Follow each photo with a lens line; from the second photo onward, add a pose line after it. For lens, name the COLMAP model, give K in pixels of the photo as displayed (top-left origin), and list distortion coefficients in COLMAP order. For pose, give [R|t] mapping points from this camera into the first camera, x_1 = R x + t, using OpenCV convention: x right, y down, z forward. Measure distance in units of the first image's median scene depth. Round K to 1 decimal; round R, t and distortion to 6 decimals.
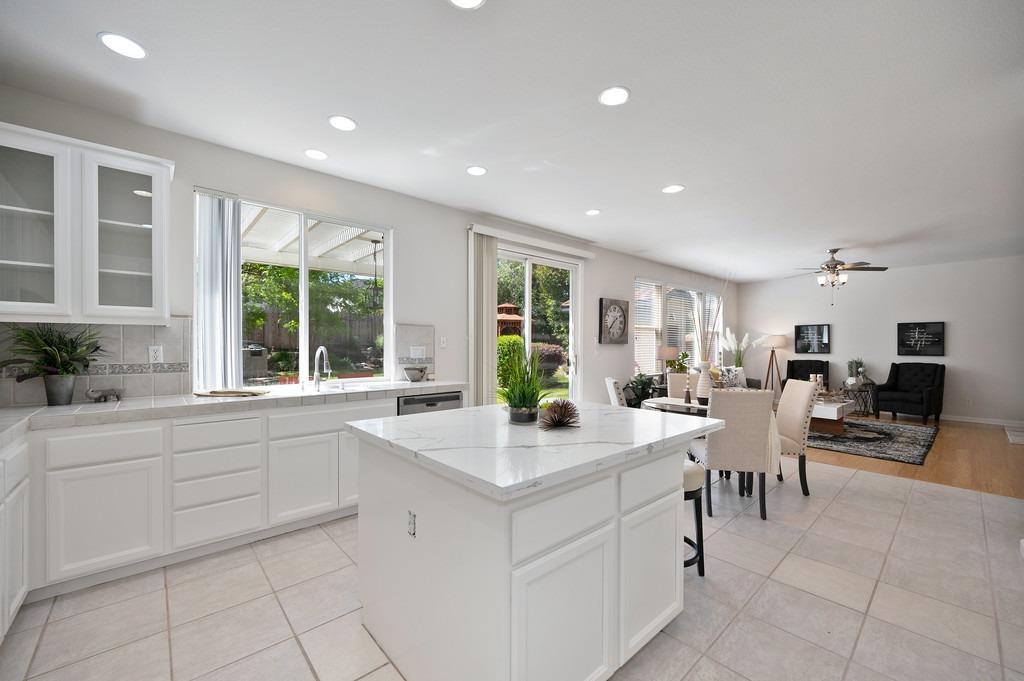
lens RADIAL K [[394.7, 0, 513.6], [0, 394.7, 347.5], [0, 0, 1]] dist [-0.001250, -0.000007]
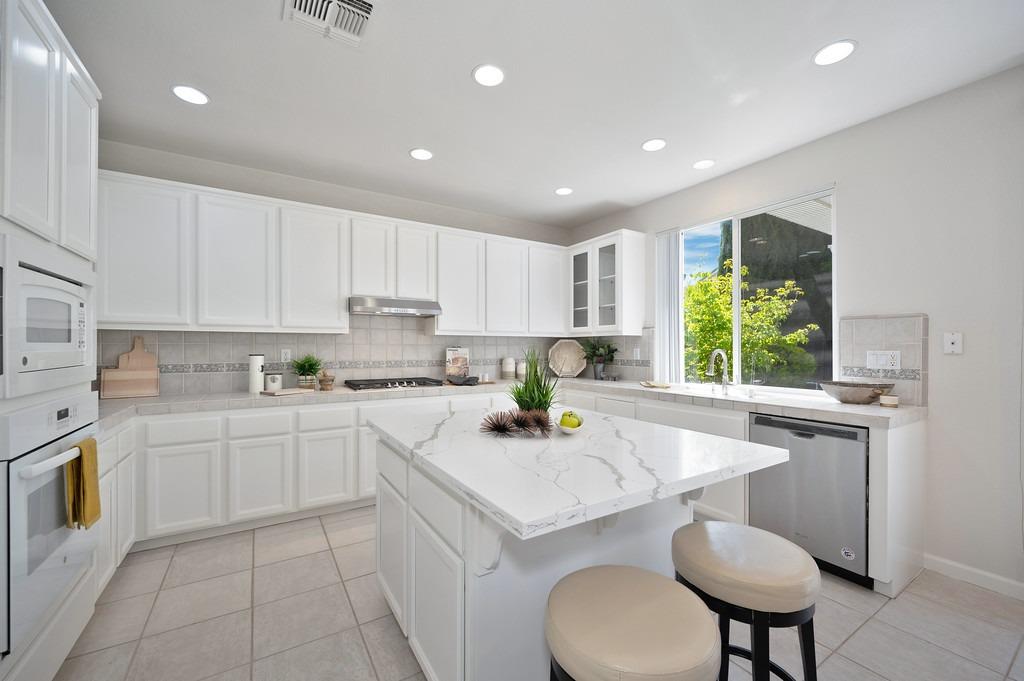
lens RADIAL K [[416.2, 0, 528.7], [0, 416.2, 347.0], [0, 0, 1]] dist [0.000925, 0.000126]
pose [[-0.139365, -0.005007, -0.990228, 0.723569], [-0.010457, 0.999939, -0.003585, -0.000040], [0.990186, 0.009856, -0.139409, 0.786499]]
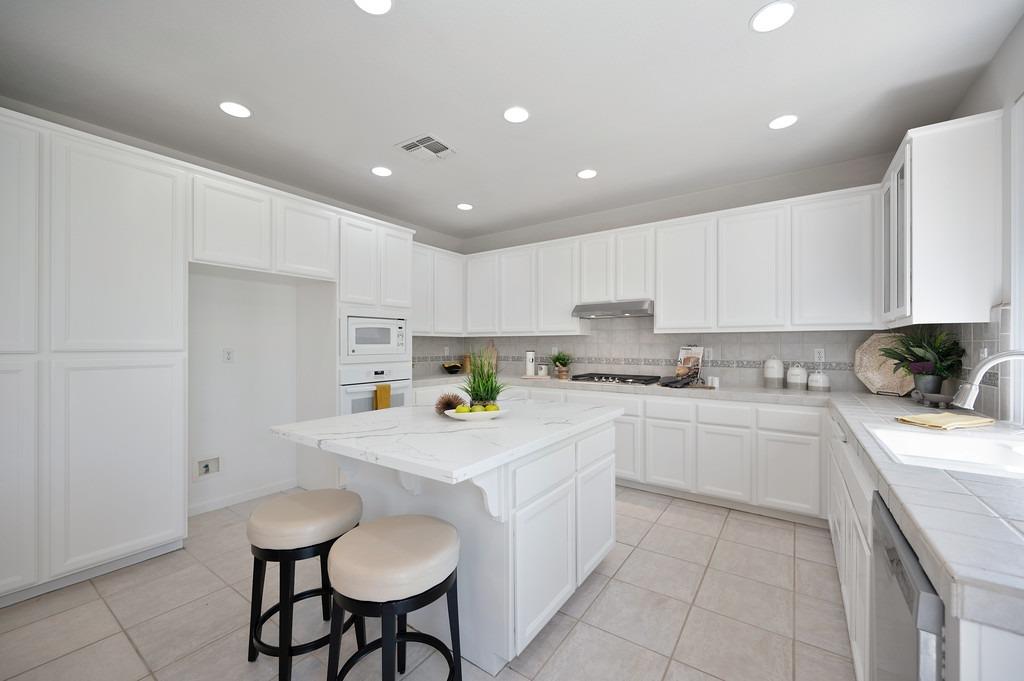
lens RADIAL K [[394.7, 0, 513.6], [0, 394.7, 347.5], [0, 0, 1]] dist [-0.001250, -0.000007]
pose [[-0.973471, -0.003840, -0.228778, 0.120996], [-0.006851, 0.999900, 0.012368, -0.009618], [0.228708, 0.013607, -0.973400, 1.478194]]
